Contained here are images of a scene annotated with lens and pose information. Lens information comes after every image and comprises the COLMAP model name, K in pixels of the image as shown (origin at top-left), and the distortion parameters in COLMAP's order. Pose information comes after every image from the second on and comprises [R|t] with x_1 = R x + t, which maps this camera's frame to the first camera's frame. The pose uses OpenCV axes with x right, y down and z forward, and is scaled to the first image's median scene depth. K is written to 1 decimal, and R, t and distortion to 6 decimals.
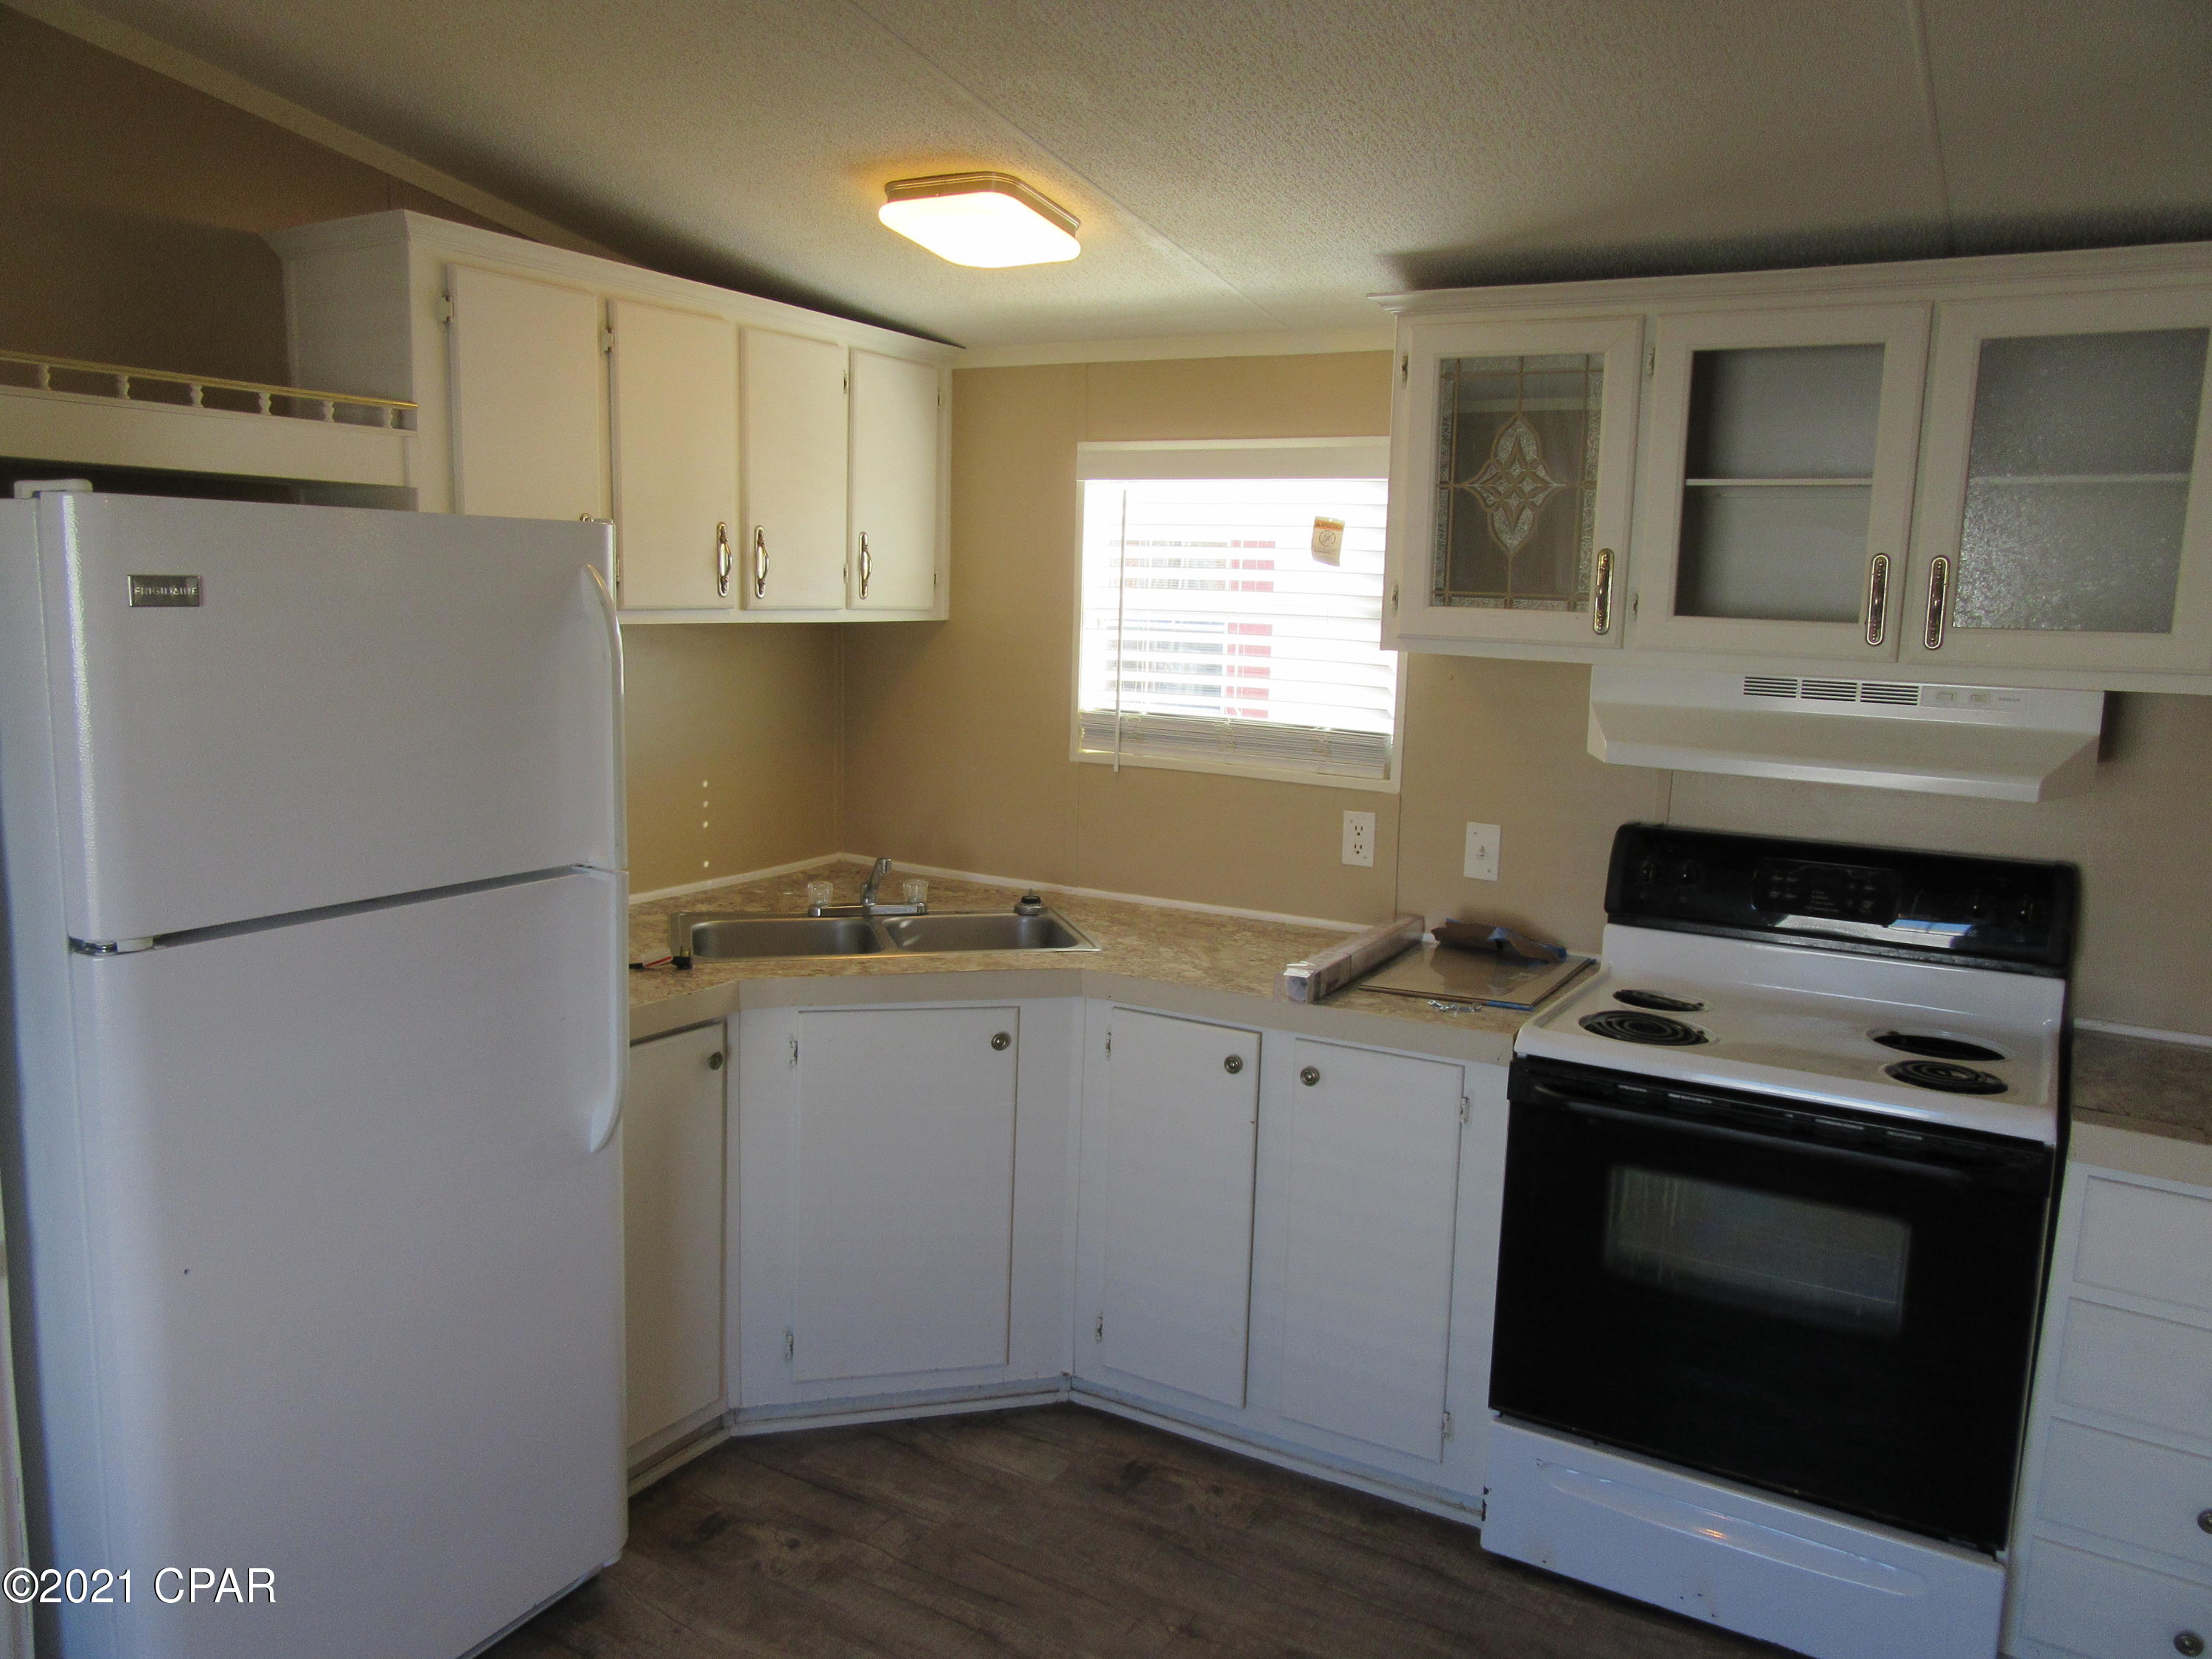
lens RADIAL K [[1648.2, 0, 1106.0], [0, 1648.2, 829.5], [0, 0, 1]] dist [-0.005975, 0.008301]
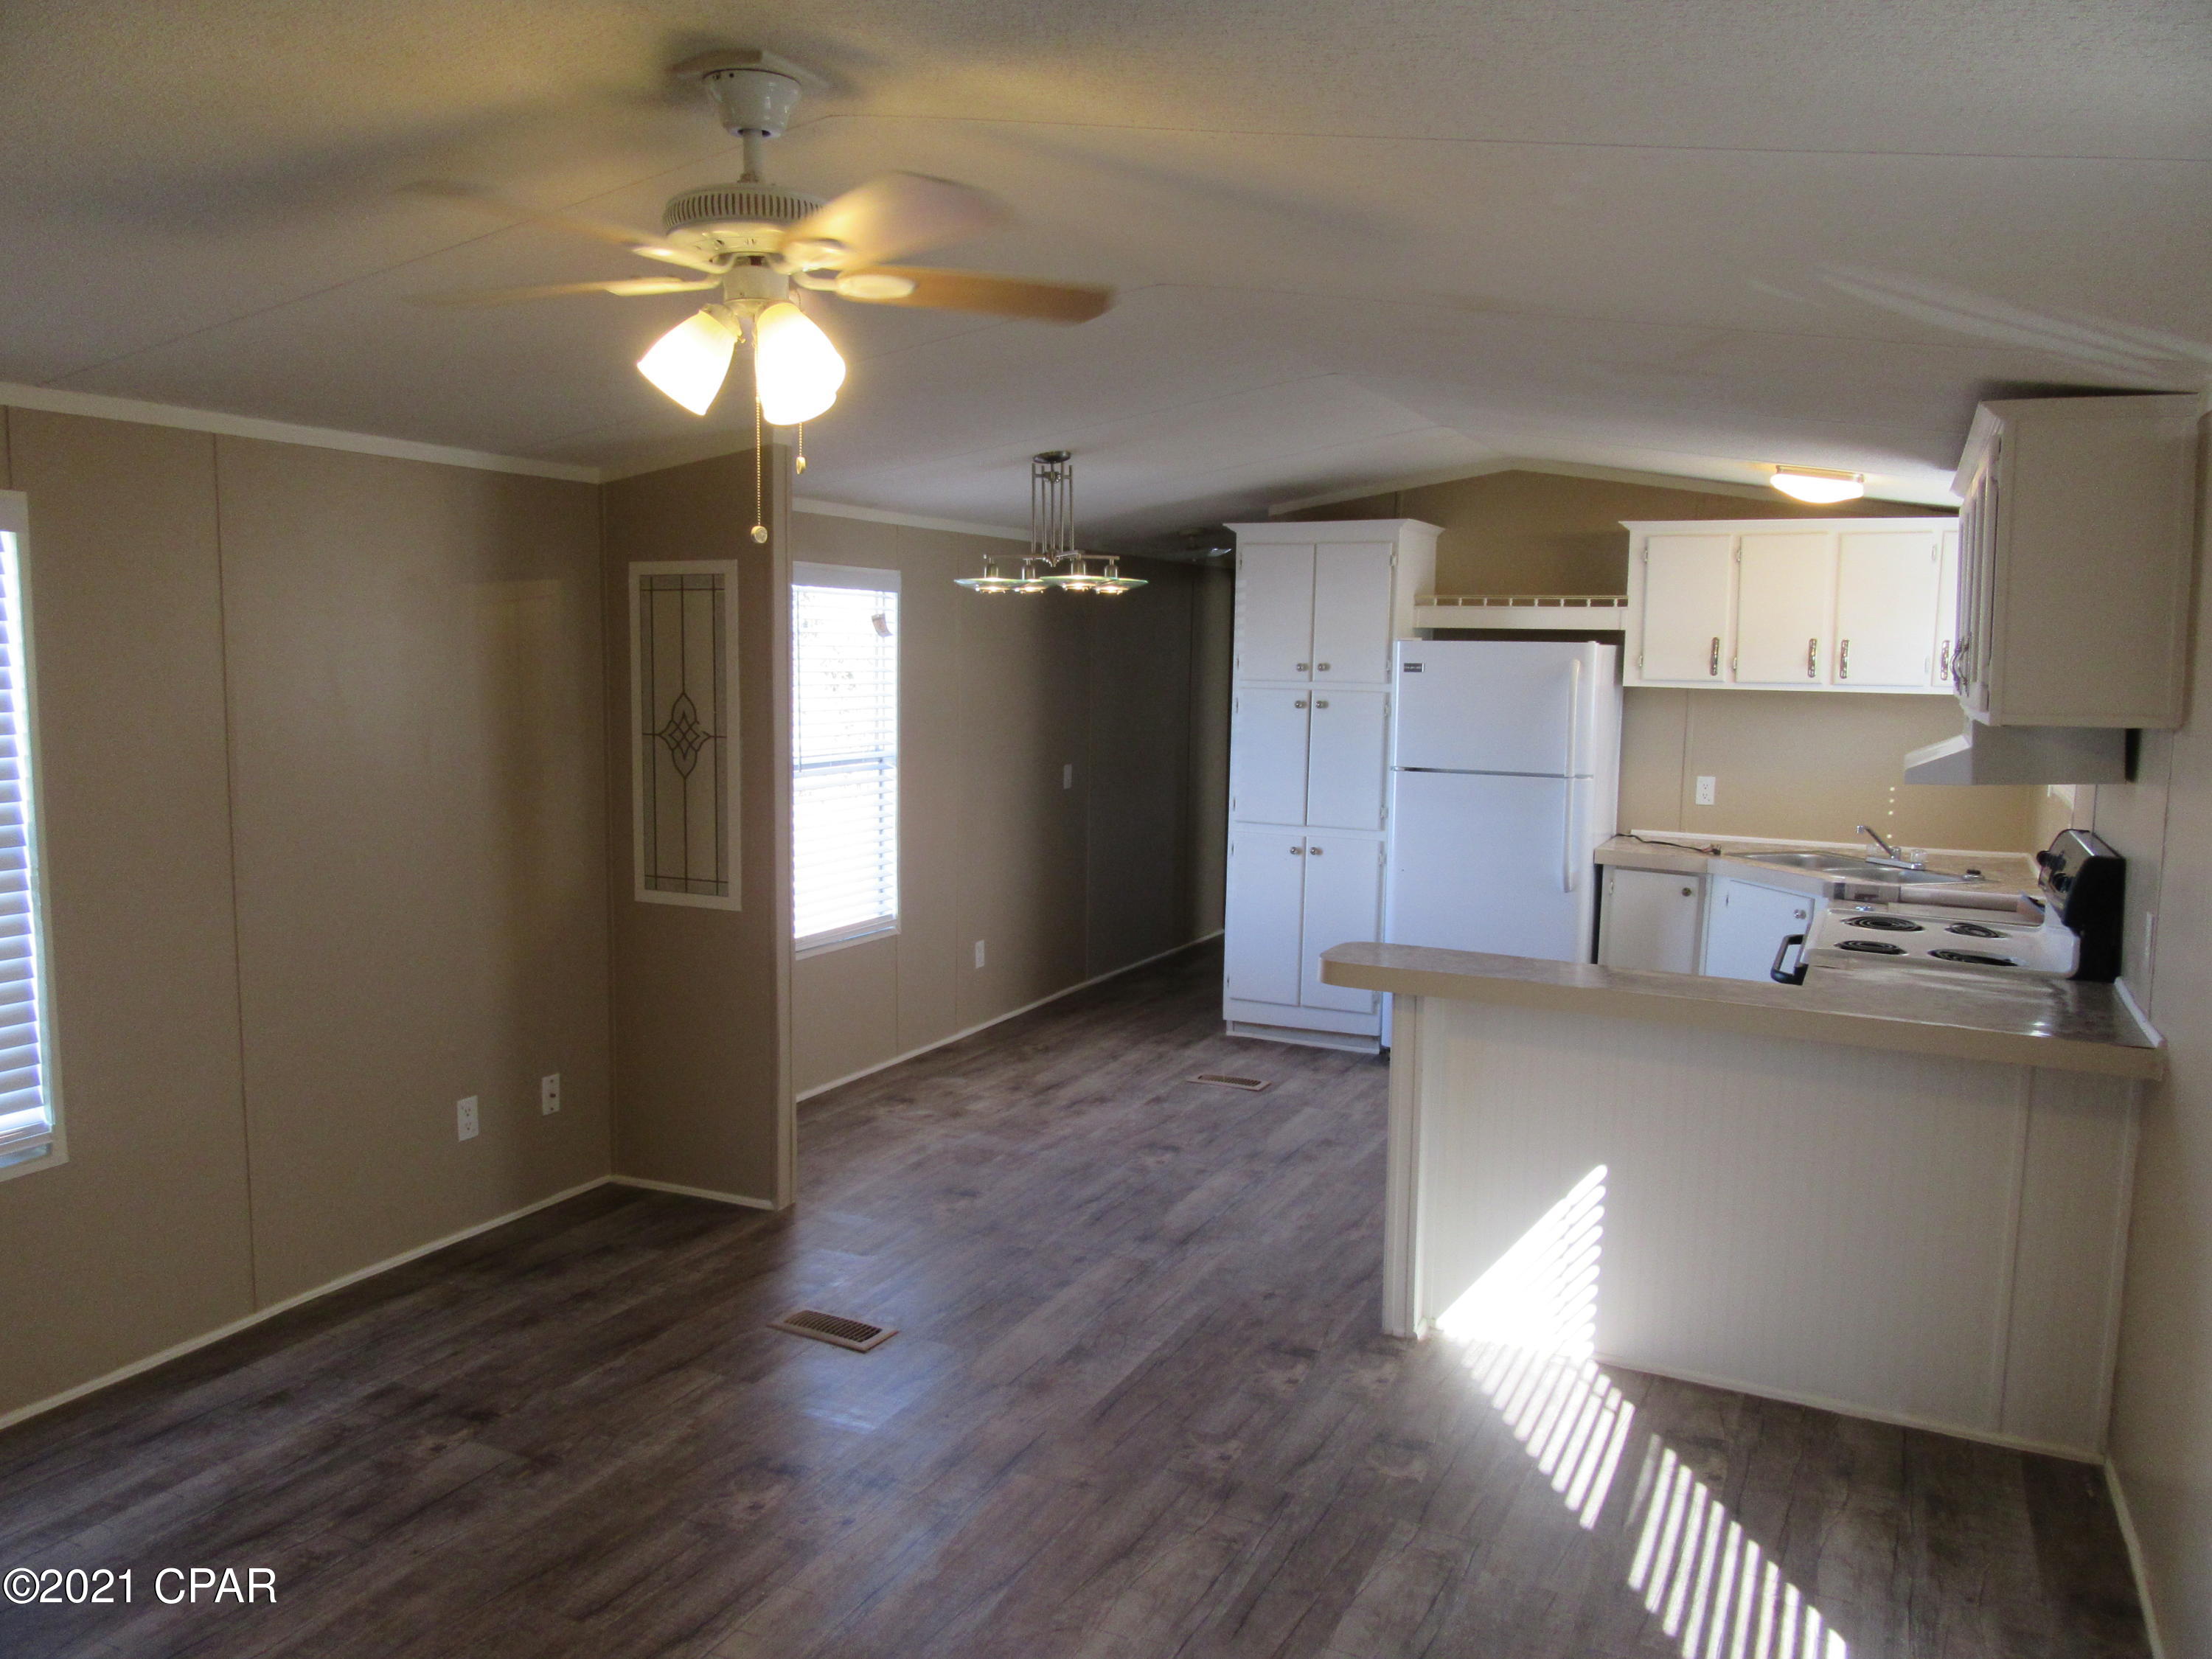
lens RADIAL K [[1648.2, 0, 1106.0], [0, 1648.2, 829.5], [0, 0, 1]] dist [-0.005975, 0.008301]
pose [[0.083982, 0.082496, -0.993047, 1.923969], [-0.159217, 0.984875, 0.068352, 0.038143], [0.983665, 0.152370, 0.095846, 0.056923]]
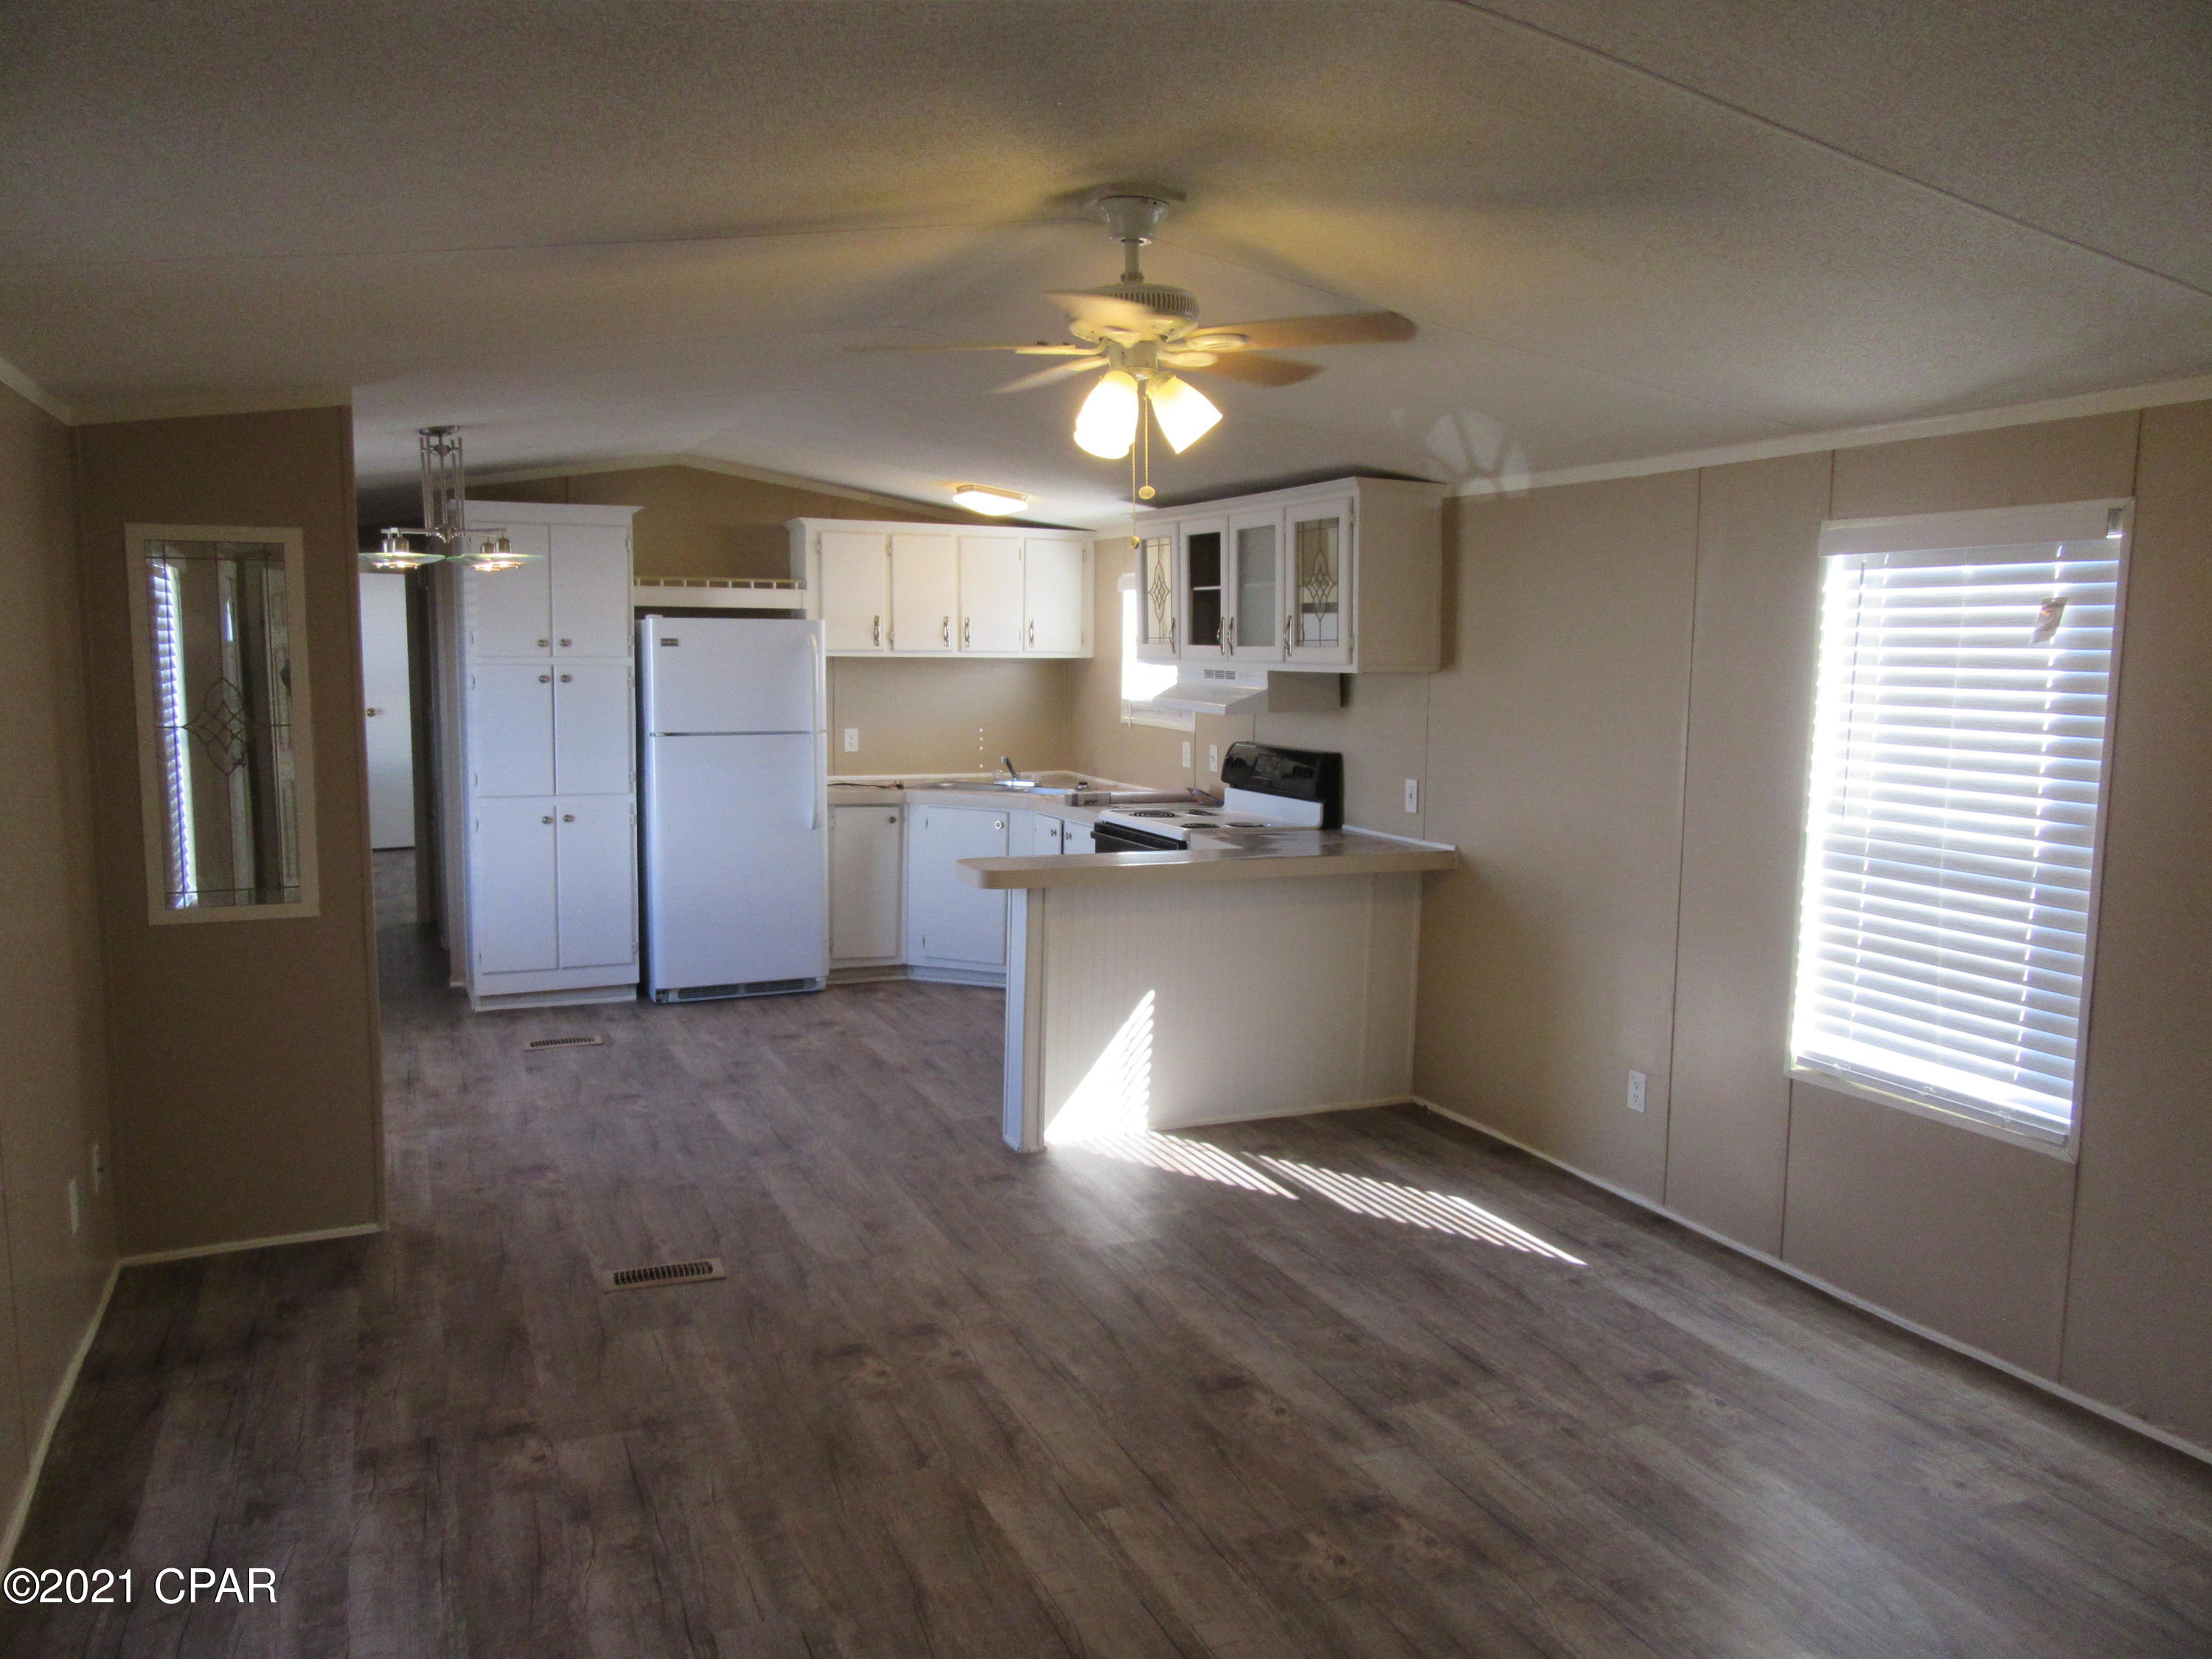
lens RADIAL K [[1648.2, 0, 1106.0], [0, 1648.2, 829.5], [0, 0, 1]] dist [-0.005975, 0.008301]
pose [[0.809859, 0.046870, -0.584750, 1.700631], [-0.073766, 0.997027, -0.022248, 0.202650], [0.581969, 0.061153, 0.810909, -1.008515]]
